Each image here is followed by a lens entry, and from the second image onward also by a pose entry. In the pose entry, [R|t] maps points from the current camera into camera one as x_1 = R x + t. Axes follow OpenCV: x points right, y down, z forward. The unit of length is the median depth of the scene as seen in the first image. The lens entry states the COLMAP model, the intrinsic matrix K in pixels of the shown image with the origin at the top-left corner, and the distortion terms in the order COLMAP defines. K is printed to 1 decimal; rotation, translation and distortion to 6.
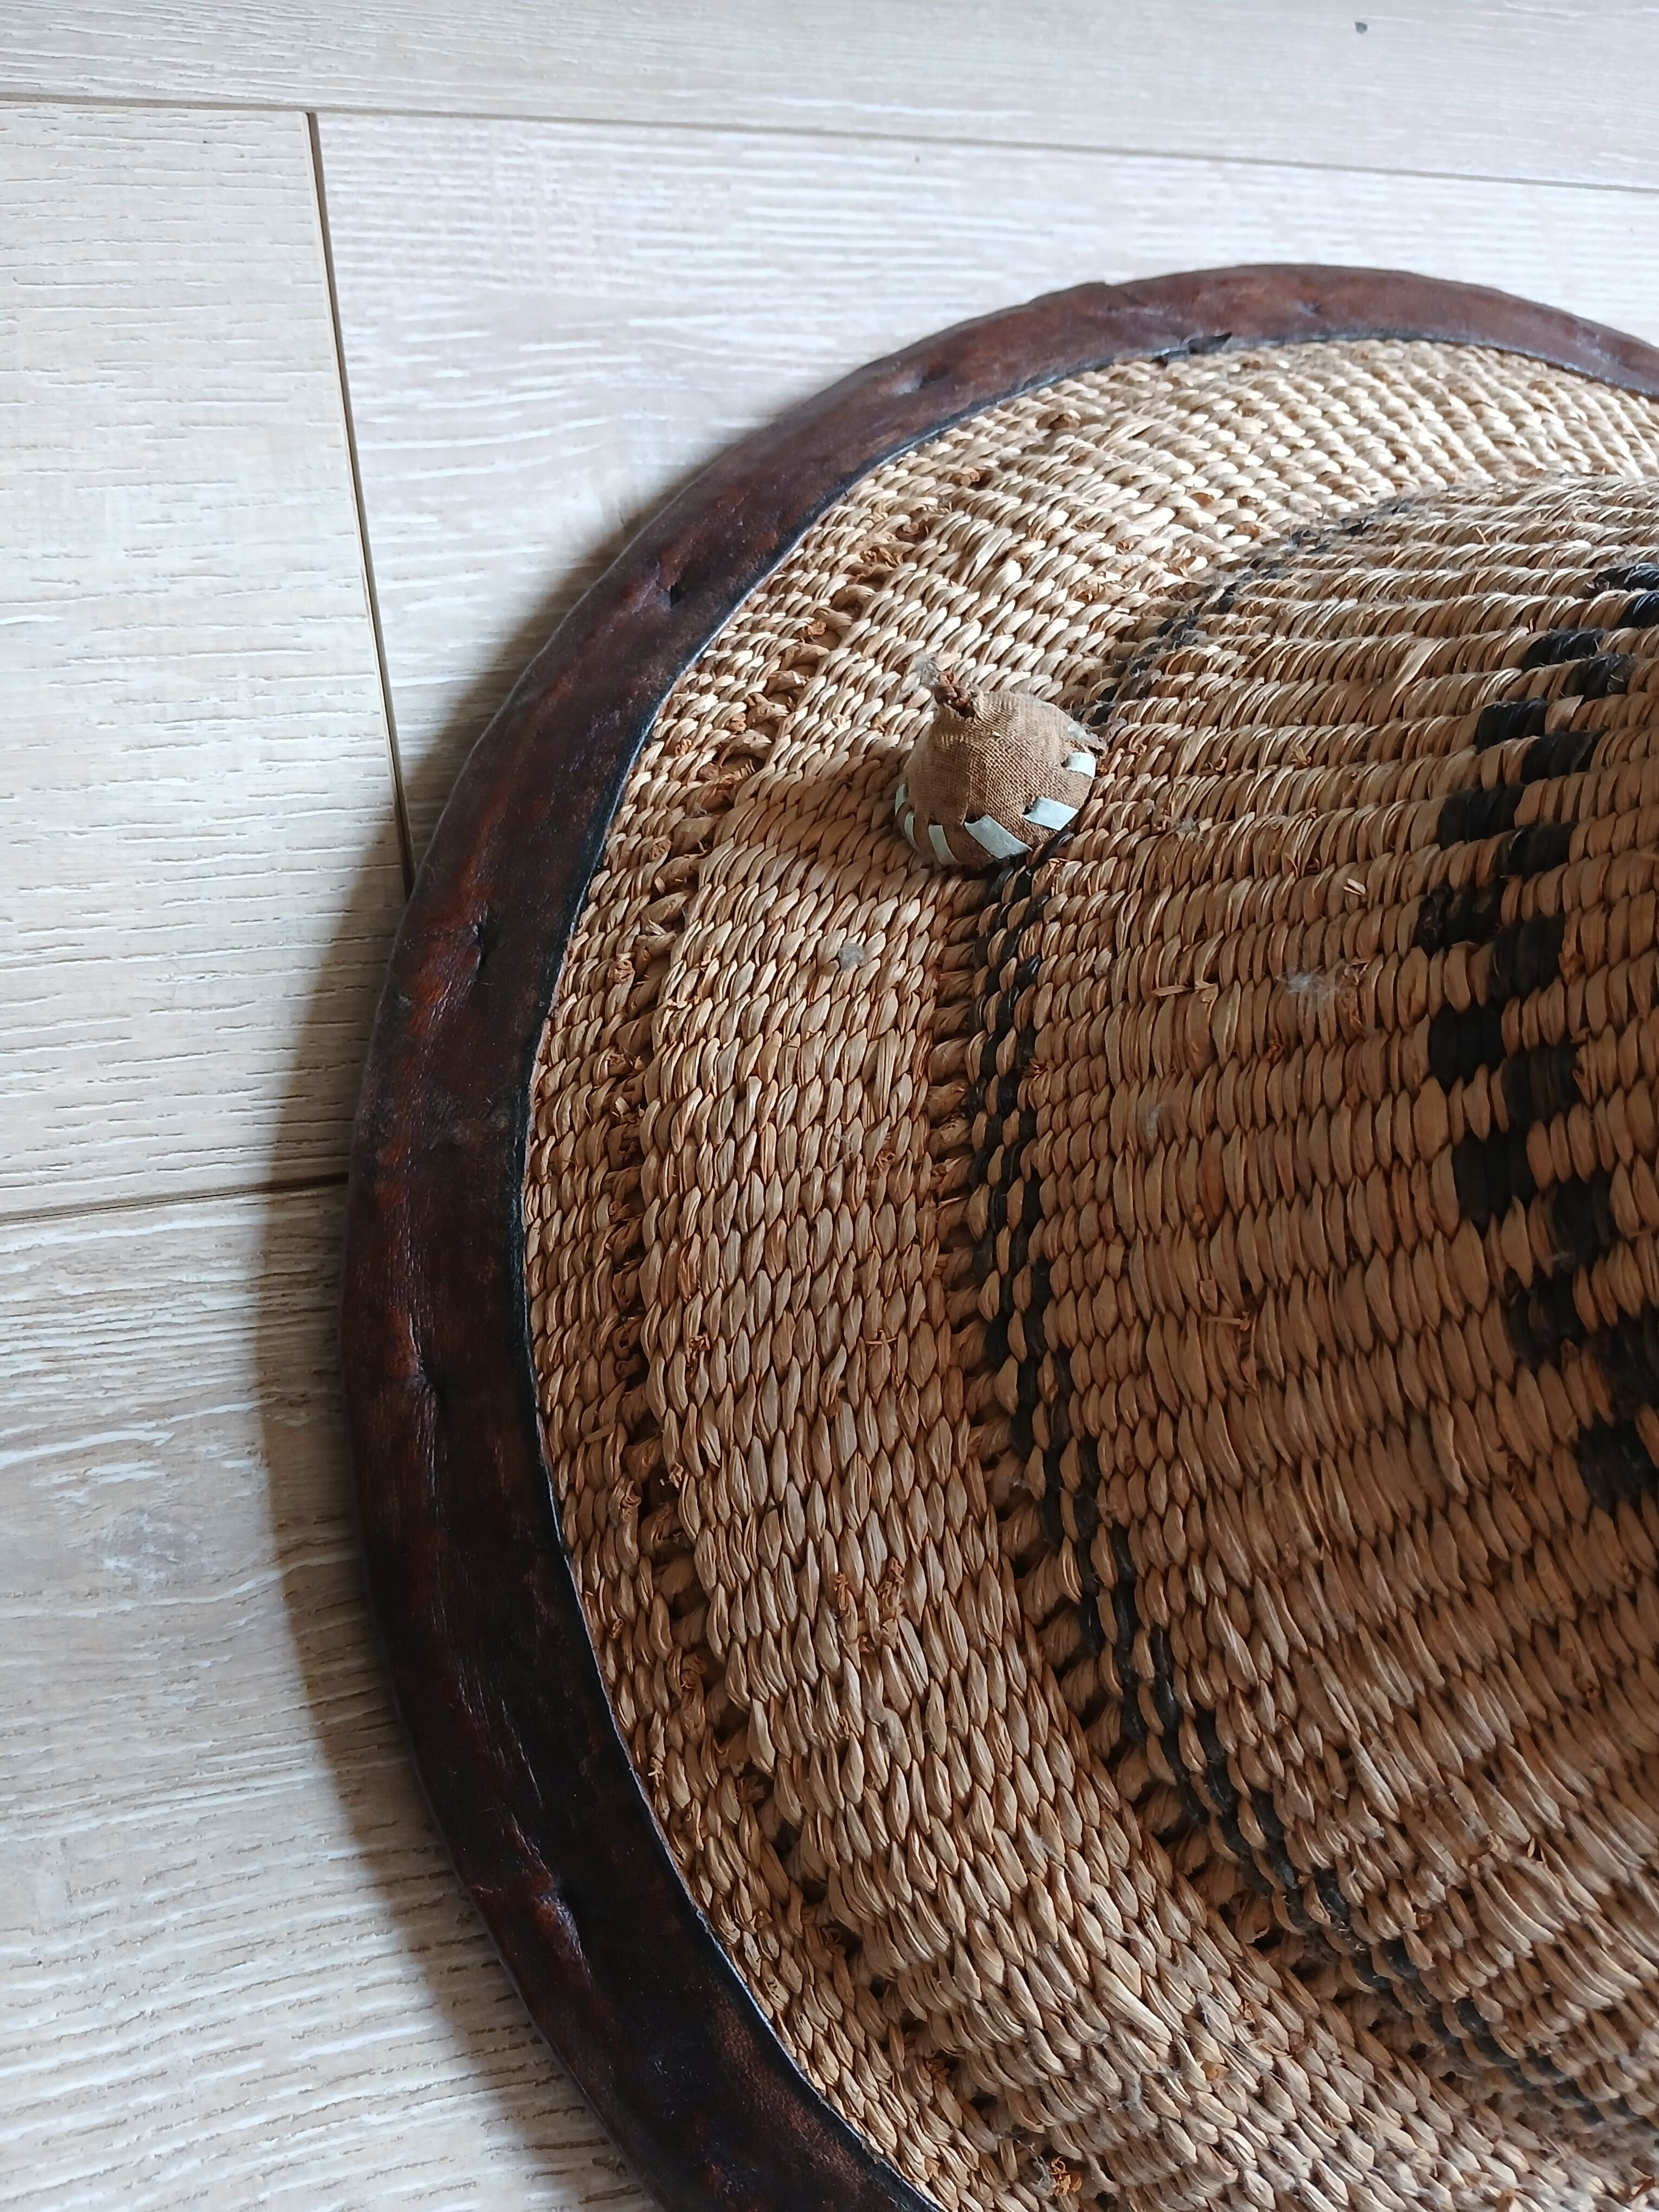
lens RADIAL K [[1914.4, 0, 853.8], [0, 1914.4, 1167.5], [0, 0, 1]] dist [0.022860, -0.135271]
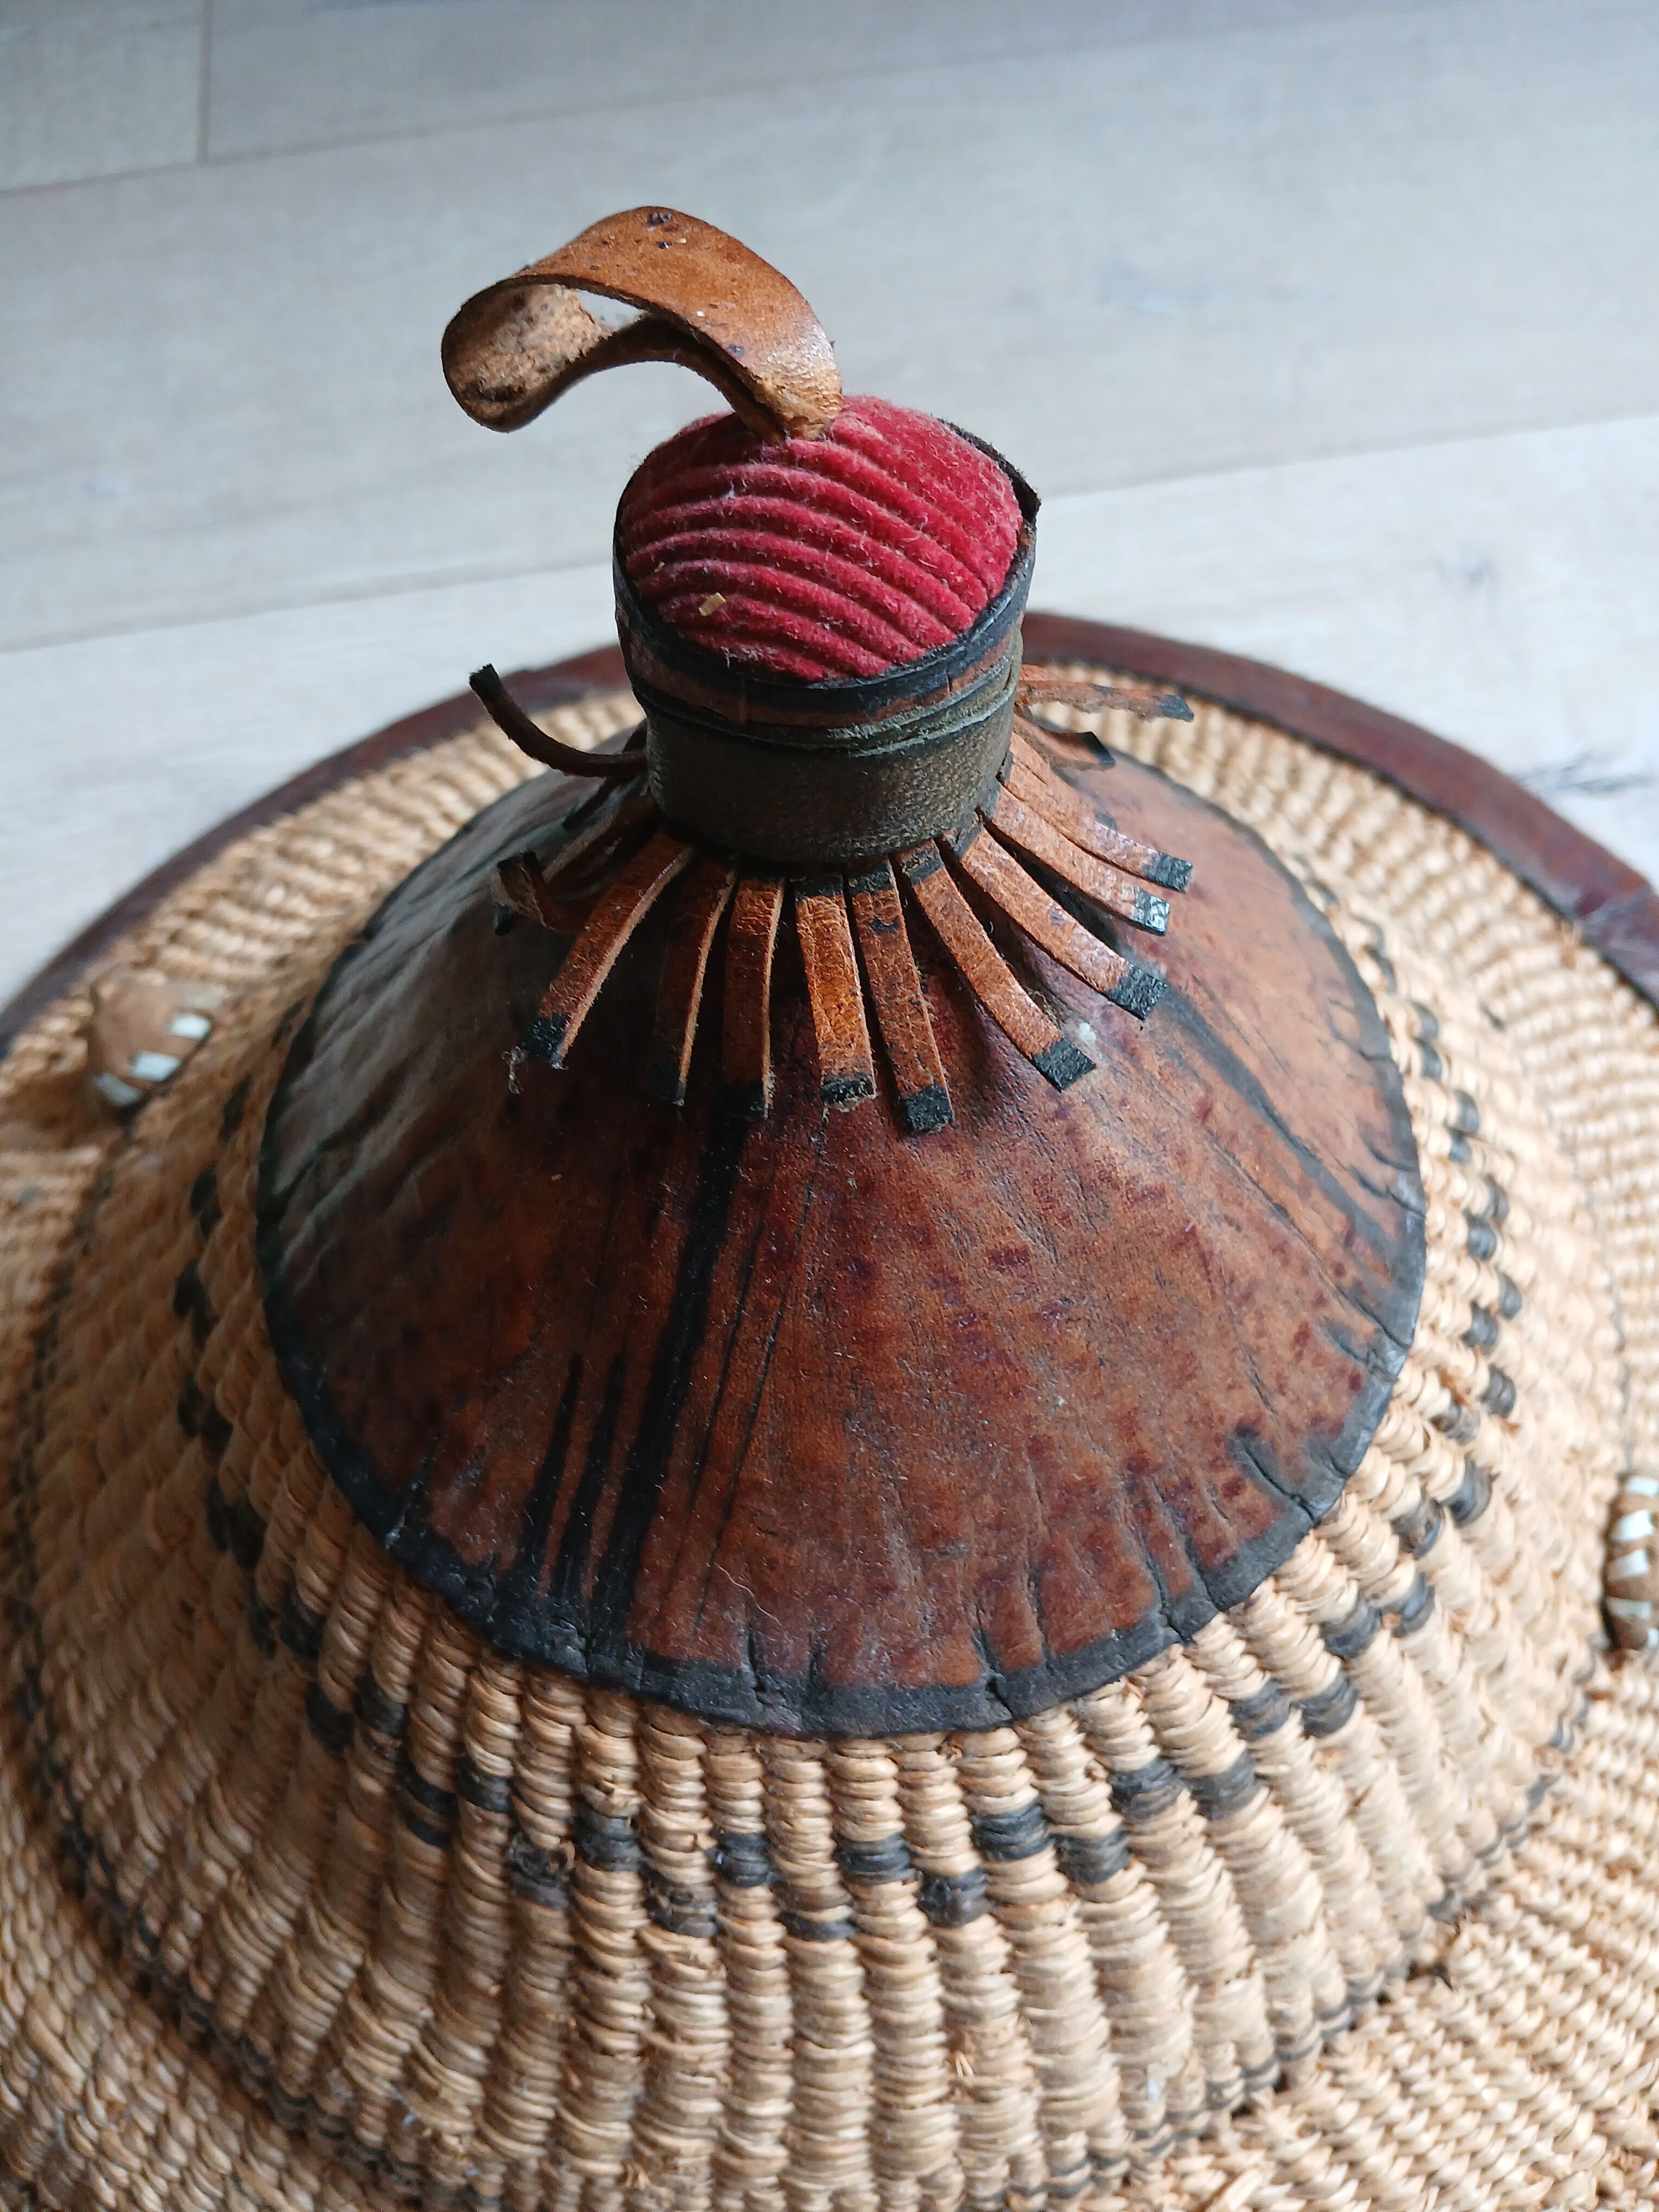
lens RADIAL K [[1914.4, 0, 821.4], [0, 1914.4, 1102.9], [0, 0, 1]] dist [0.022860, -0.135271]
pose [[0.955523, -0.118345, -0.270131, 0.886281], [0.048985, 0.966919, -0.250337, 0.182353], [0.290821, 0.225970, 0.929710, -0.042200]]
